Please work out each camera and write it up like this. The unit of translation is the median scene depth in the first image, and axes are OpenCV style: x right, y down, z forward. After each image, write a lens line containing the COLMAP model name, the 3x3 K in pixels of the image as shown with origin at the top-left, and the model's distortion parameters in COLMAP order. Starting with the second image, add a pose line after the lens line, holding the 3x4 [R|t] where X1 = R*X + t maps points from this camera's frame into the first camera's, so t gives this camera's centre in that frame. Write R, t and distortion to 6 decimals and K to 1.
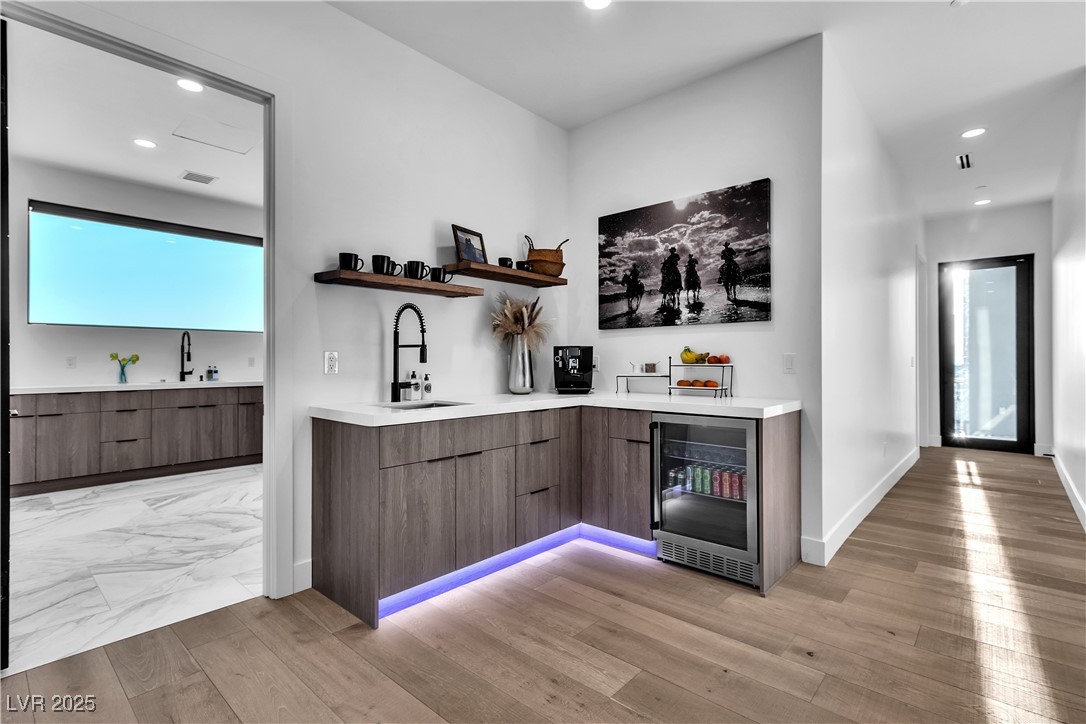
lens RADIAL K [[509.9, 0, 545.4], [0, 509.9, 362.5], [0, 0, 1]] dist [0.002277, -0.000008]
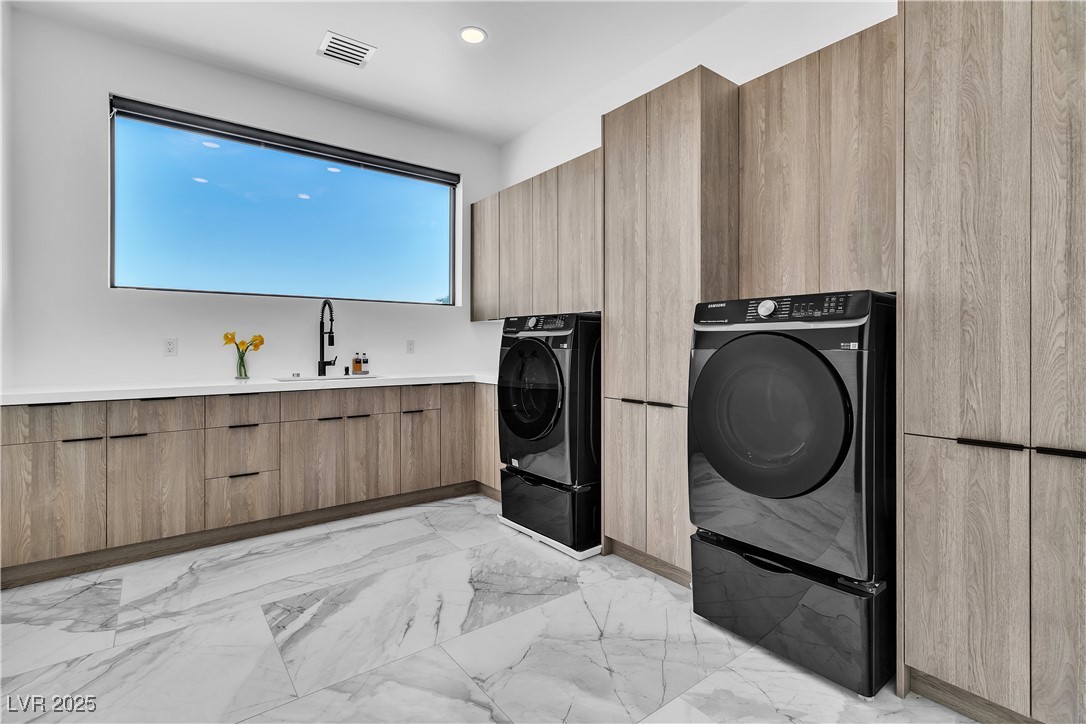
lens RADIAL K [[509.9, 0, 541.6], [0, 509.9, 353.3], [0, 0, 1]] dist [0.002277, -0.000008]
pose [[0.981437, 0.004166, -0.191737, -0.325915], [-0.001845, 0.999923, 0.012283, -0.001474], [0.191774, -0.011701, 0.981369, 0.433892]]
